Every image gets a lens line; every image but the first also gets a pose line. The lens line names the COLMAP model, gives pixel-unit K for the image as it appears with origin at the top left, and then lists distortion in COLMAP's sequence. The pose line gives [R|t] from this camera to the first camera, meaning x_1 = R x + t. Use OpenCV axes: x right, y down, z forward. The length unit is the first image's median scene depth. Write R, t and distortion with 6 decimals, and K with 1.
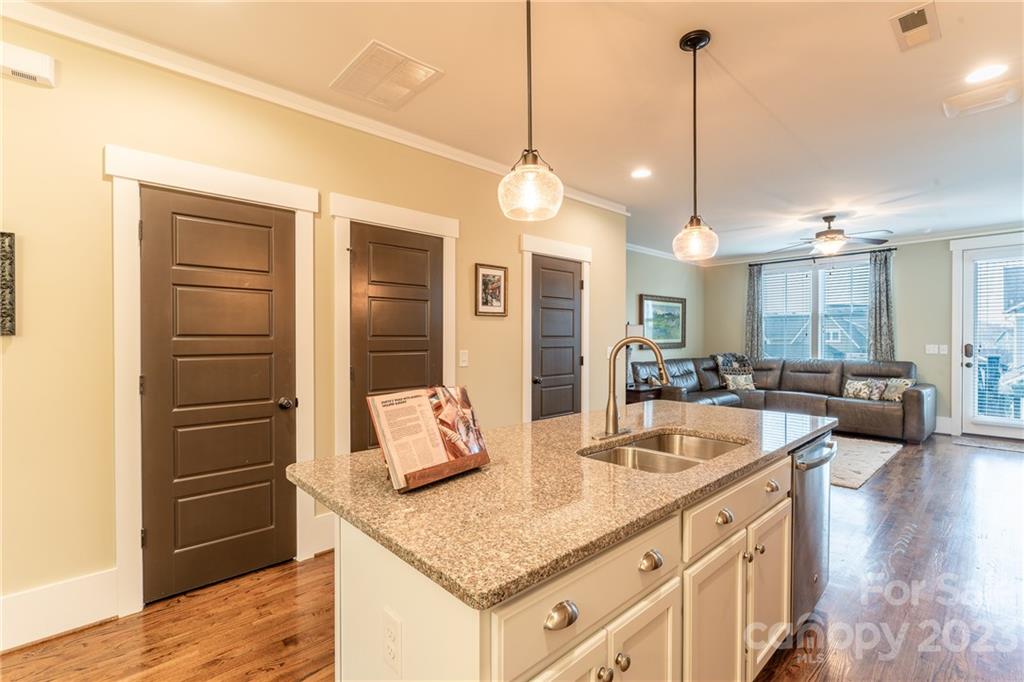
lens RADIAL K [[454.5, 0, 512.0], [0, 454.5, 341.0], [0, 0, 1]] dist [-0.003904, 0.000466]
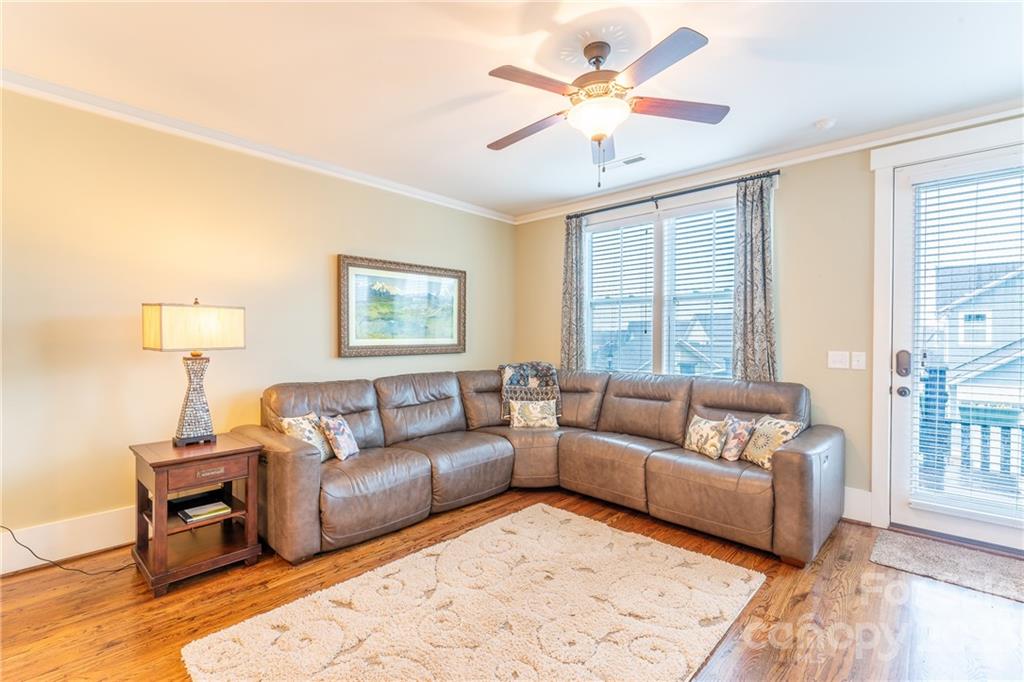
lens RADIAL K [[454.5, 0, 512.0], [0, 454.5, 341.0], [0, 0, 1]] dist [-0.003904, 0.000466]
pose [[0.996781, 0.004512, 0.080047, 0.506704], [-0.004630, 0.999988, 0.001286, -0.002549], [-0.080040, -0.001652, 0.996790, 0.505416]]
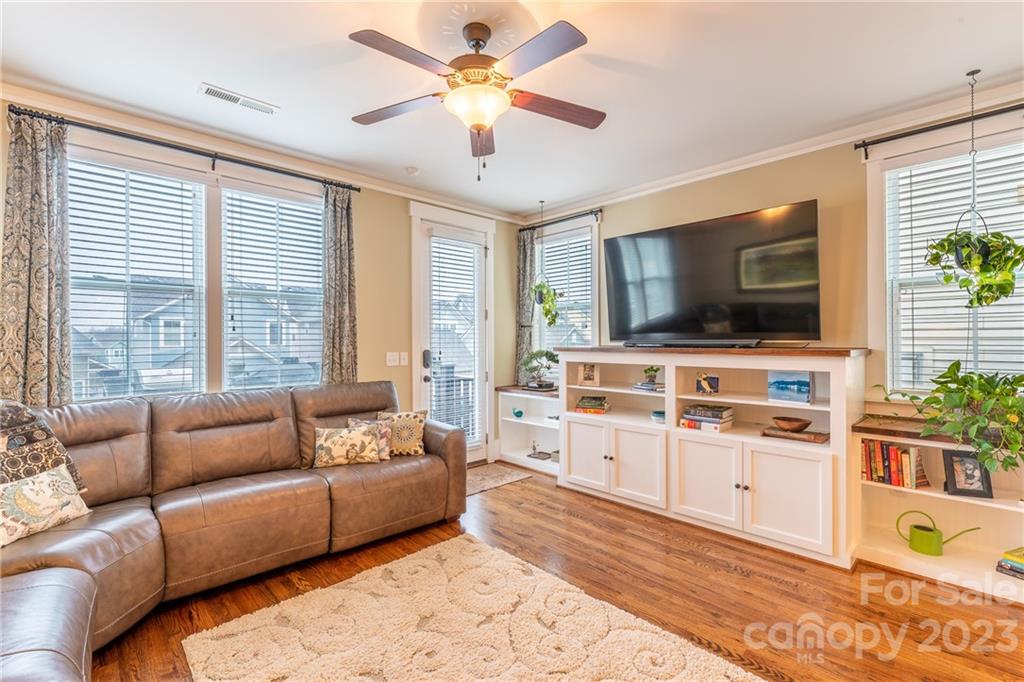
lens RADIAL K [[454.5, 0, 512.0], [0, 454.5, 341.0], [0, 0, 1]] dist [-0.003904, 0.000466]
pose [[-0.013827, 0.001525, 0.999903, 0.266636], [0.012896, 0.999916, -0.001347, -0.004814], [-0.999821, 0.012876, -0.013846, 0.841455]]
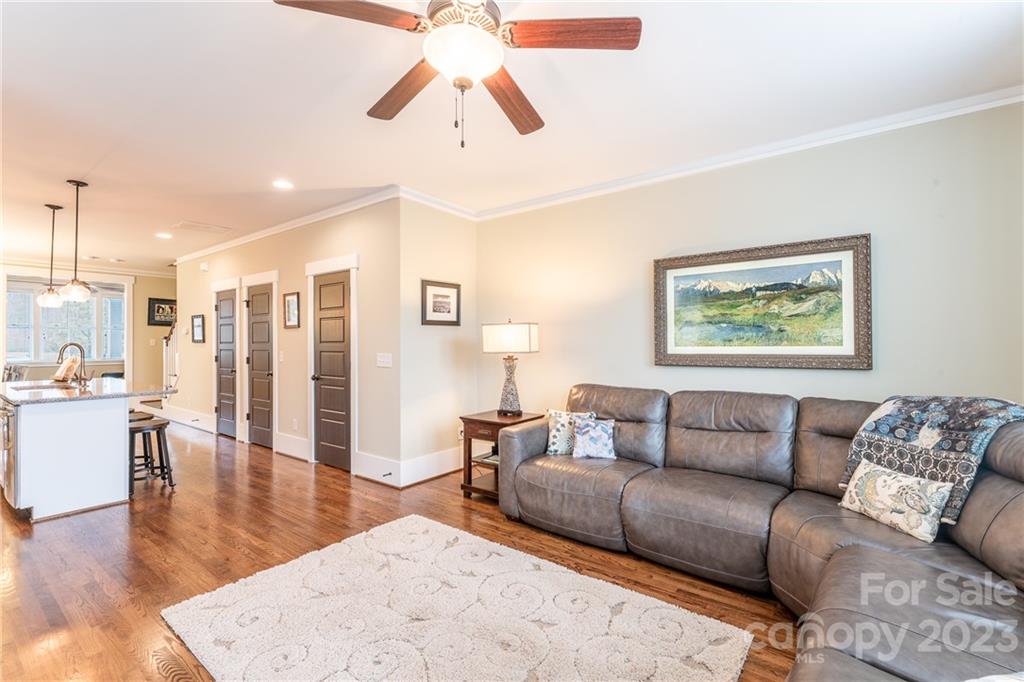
lens RADIAL K [[454.5, 0, 512.0], [0, 454.5, 341.0], [0, 0, 1]] dist [-0.003904, 0.000466]
pose [[0.175763, -0.003627, -0.984426, 0.878982], [-0.005484, 0.999974, -0.004663, -0.006490], [0.984417, 0.006218, 0.175739, 0.841812]]
